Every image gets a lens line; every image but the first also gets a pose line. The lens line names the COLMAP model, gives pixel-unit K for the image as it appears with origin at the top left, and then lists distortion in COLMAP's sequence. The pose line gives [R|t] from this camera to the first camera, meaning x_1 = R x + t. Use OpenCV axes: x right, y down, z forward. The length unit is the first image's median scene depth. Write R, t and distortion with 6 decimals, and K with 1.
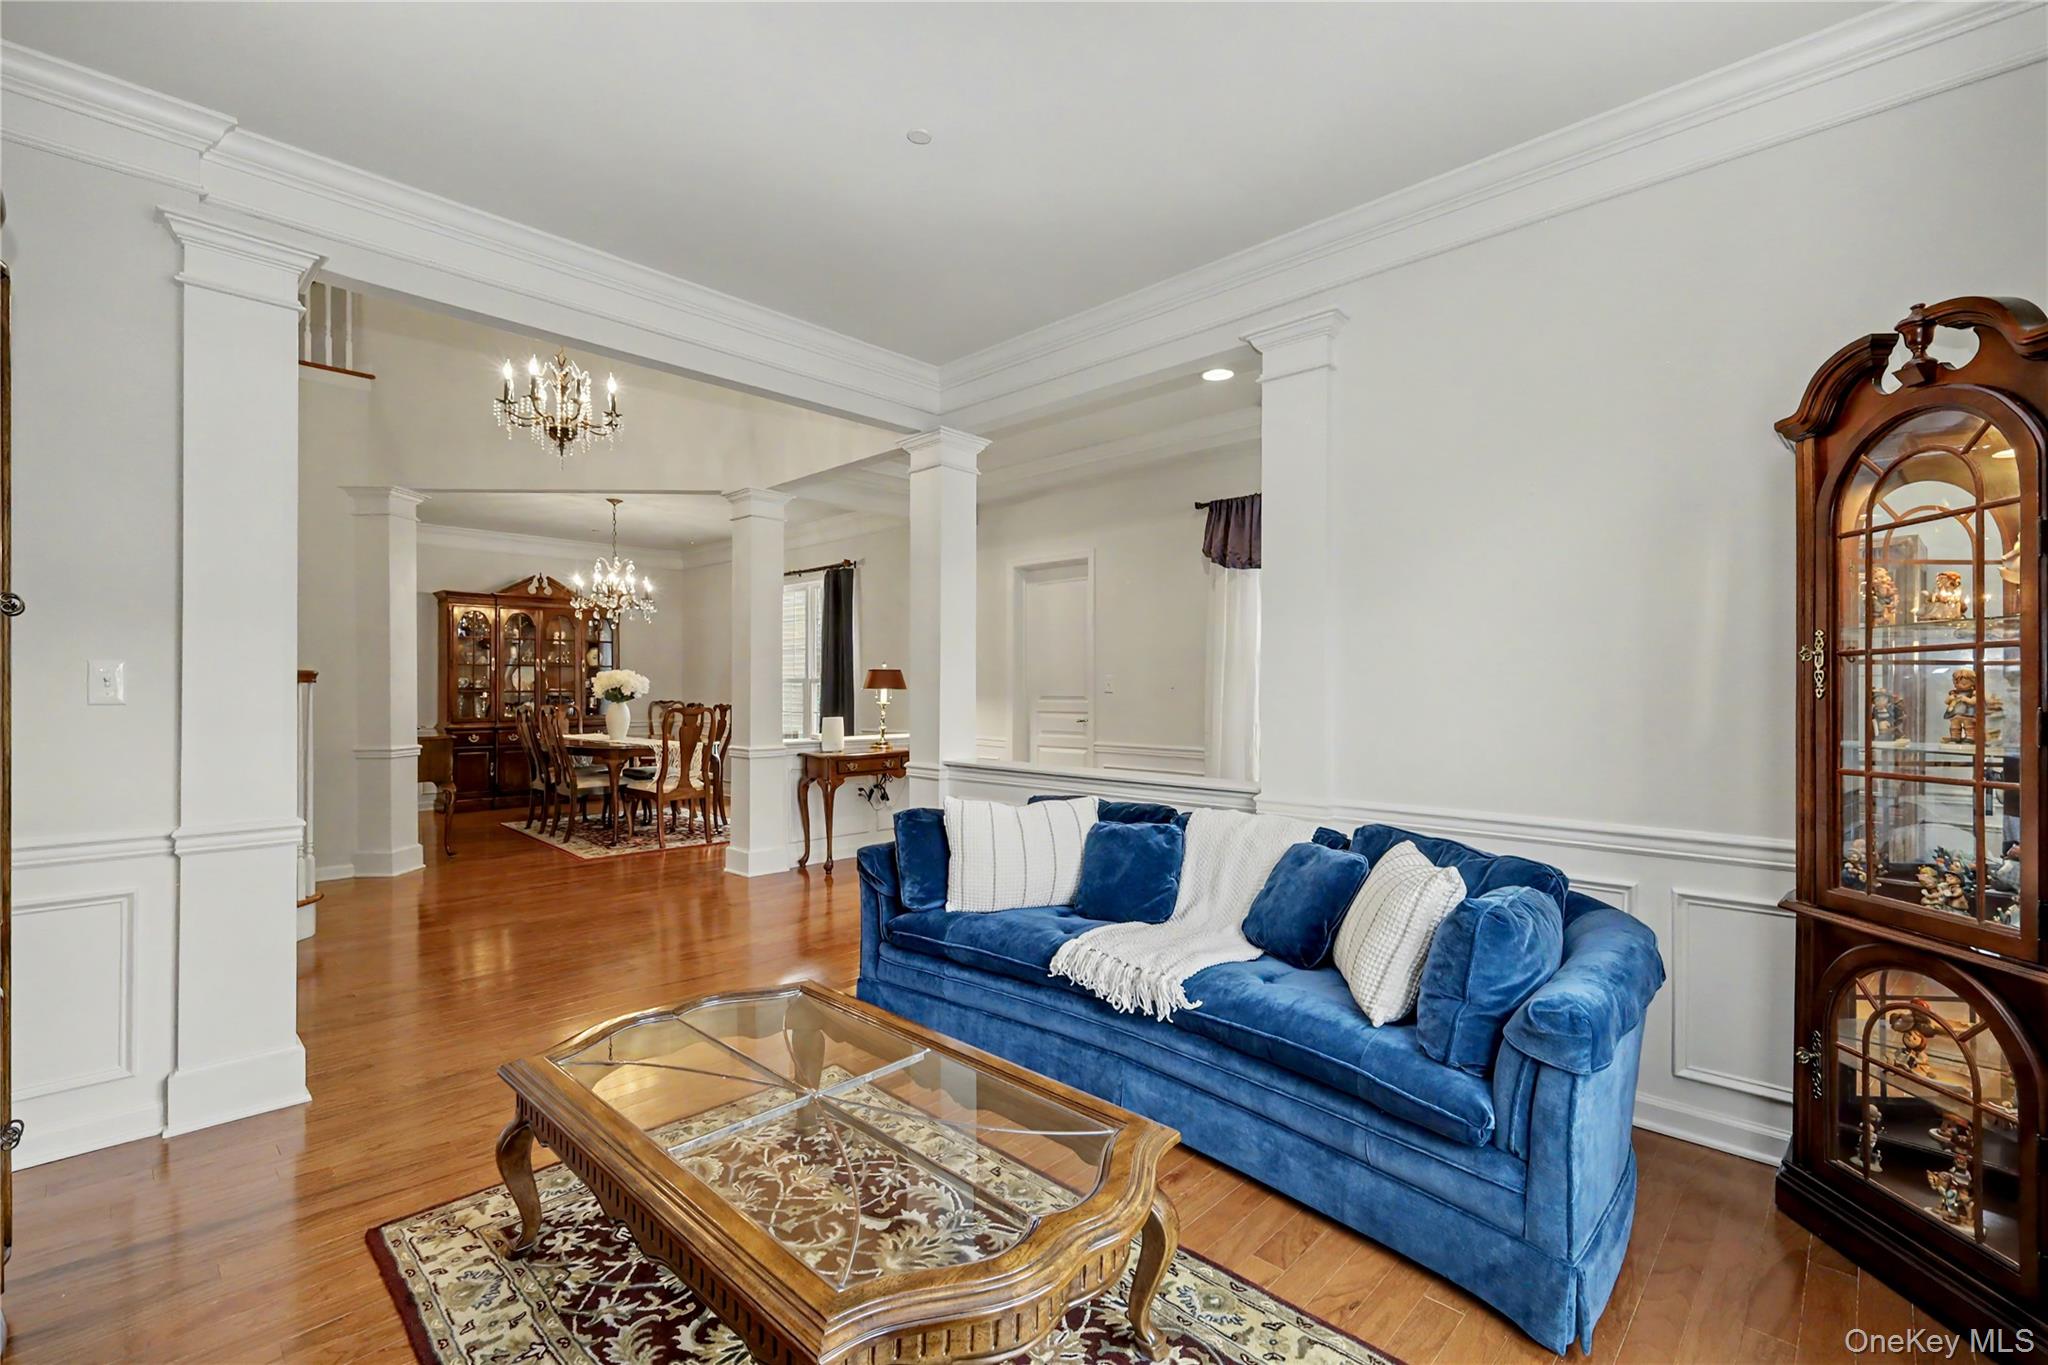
lens RADIAL K [[938.0, 0, 1018.5], [0, 938.0, 682.2], [0, 0, 1]] dist [-0.000718, 0.000112]
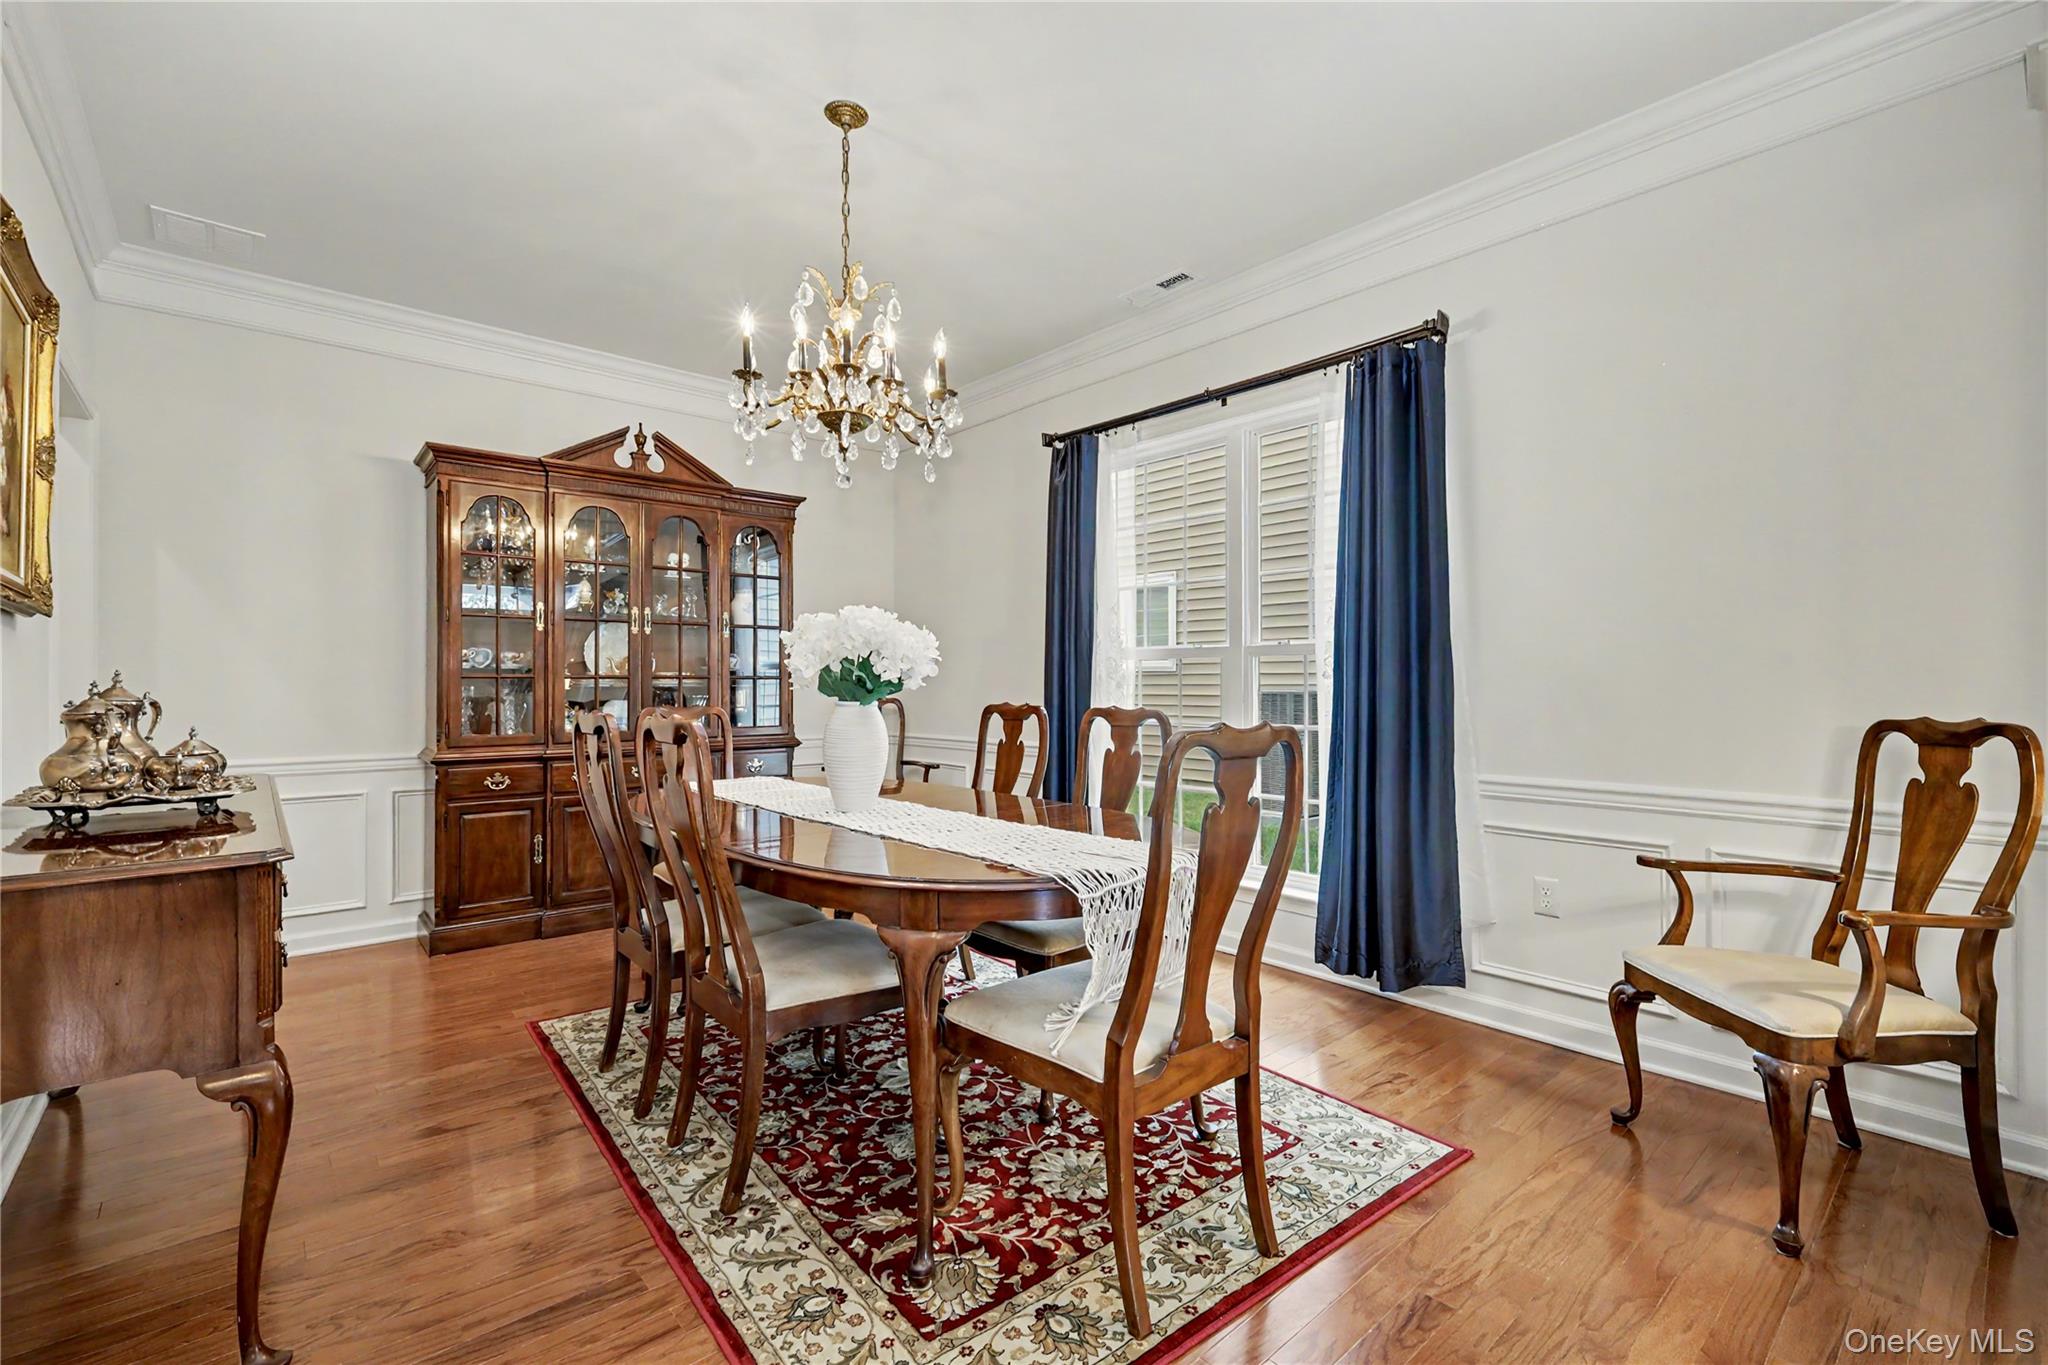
lens RADIAL K [[893.6, 0, 1025.0], [0, 893.6, 679.9], [0, 0, 1]] dist [-0.001461, -0.000089]
pose [[0.997884, -0.001896, -0.064986, -0.414884], [0.002085, 0.999994, 0.002837, 0.014817], [0.064980, -0.002967, 0.997882, 0.813014]]
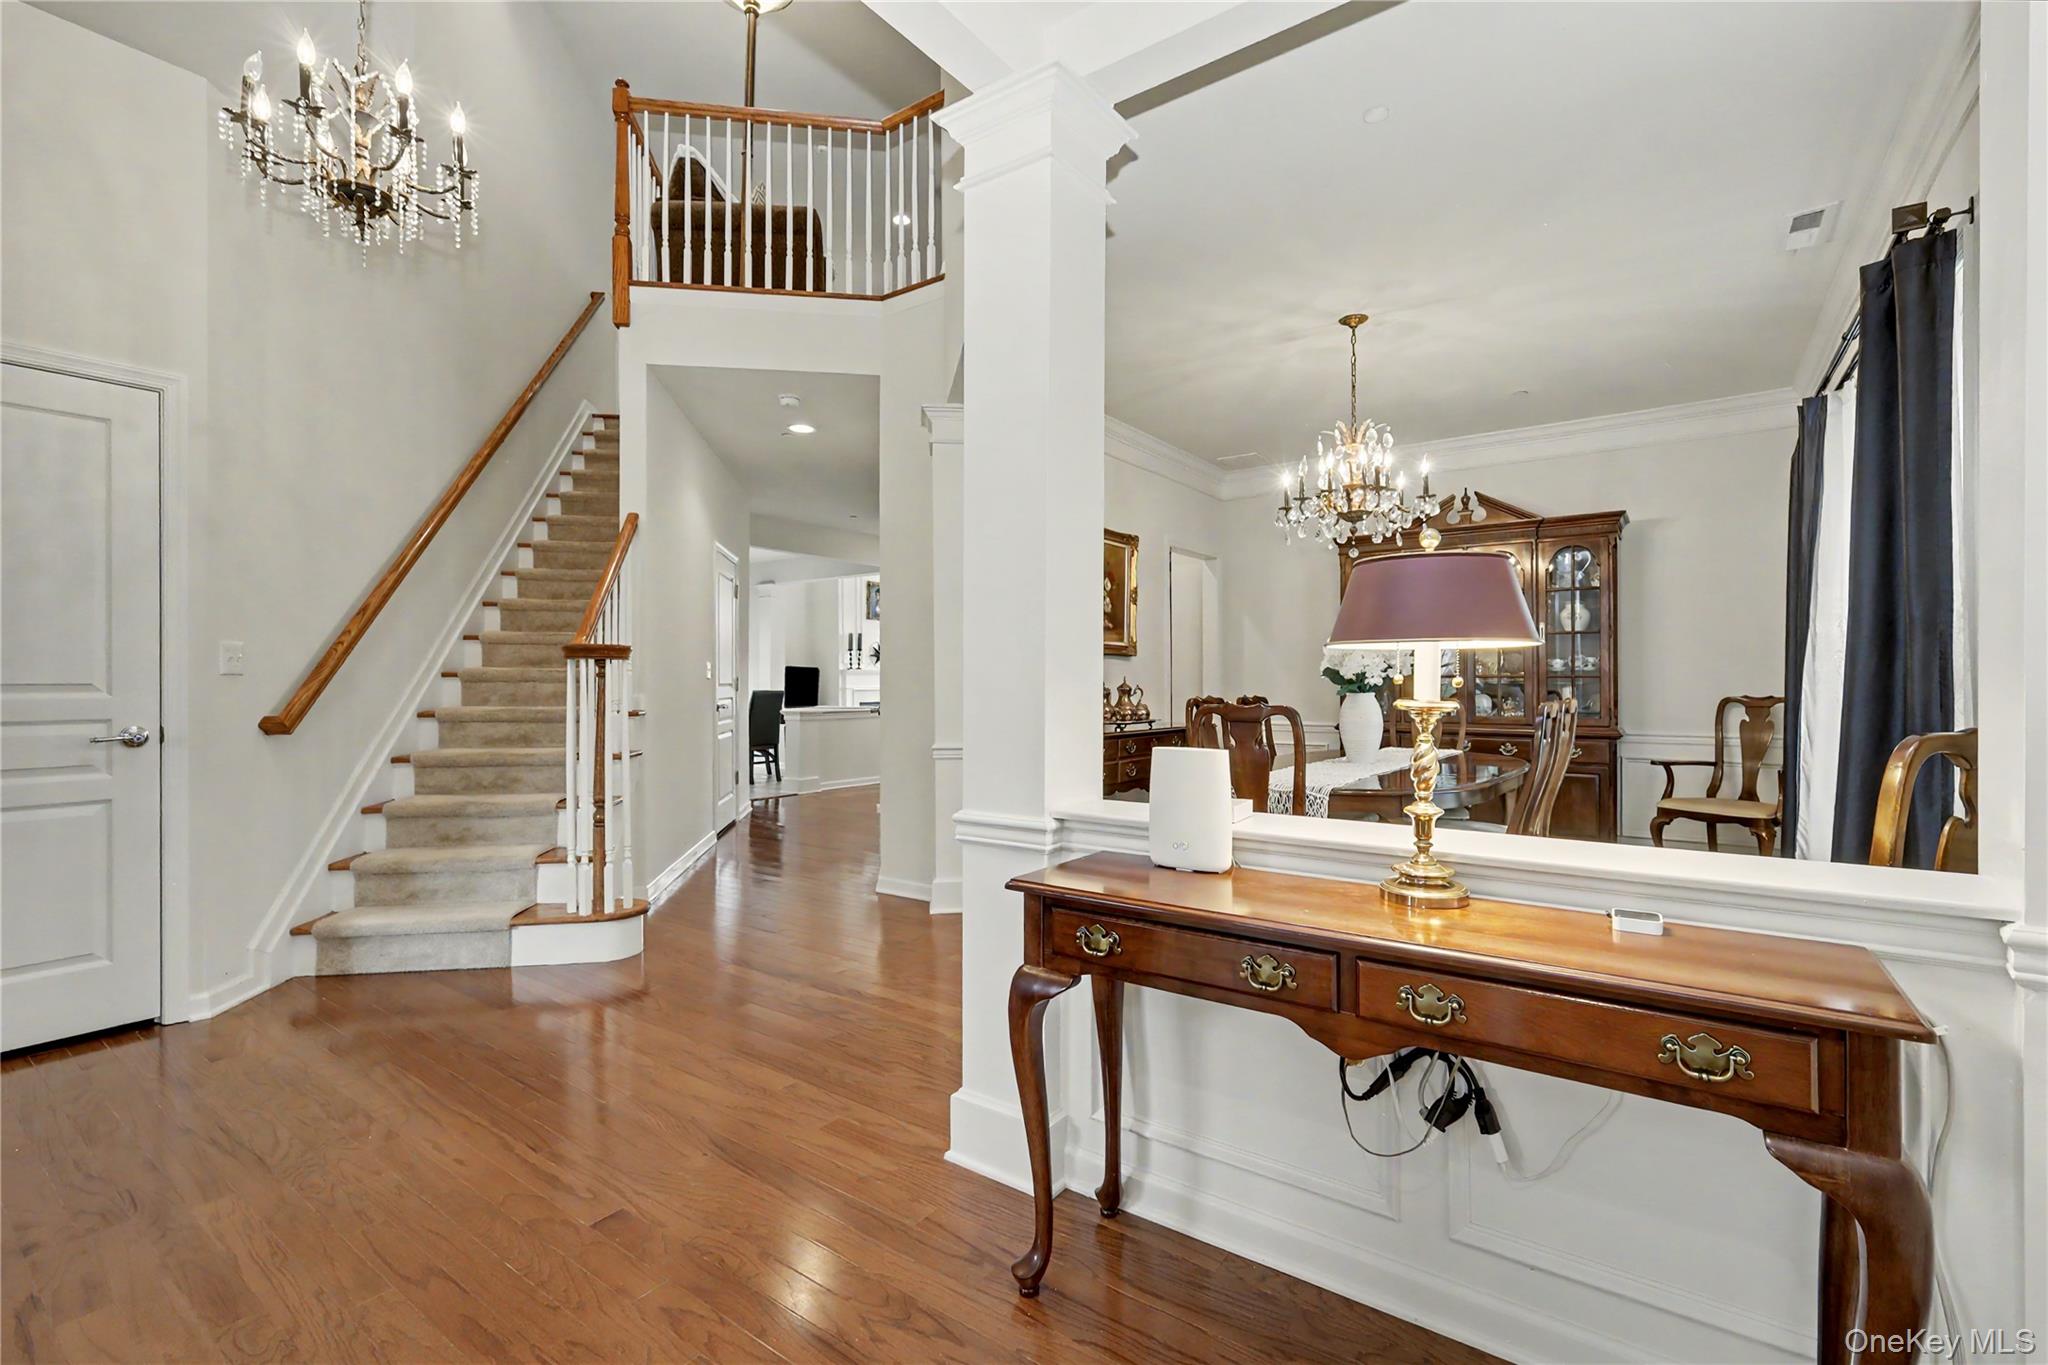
lens RADIAL K [[898.4, 0, 1011.0], [0, 898.4, 685.2], [0, 0, 1]] dist [0.004331, -0.001598]
pose [[0.155810, 0.004308, -0.987778, 0.059845], [0.007077, 0.999960, 0.005477, 0.014700], [0.987762, -0.007844, 0.155774, 0.861920]]
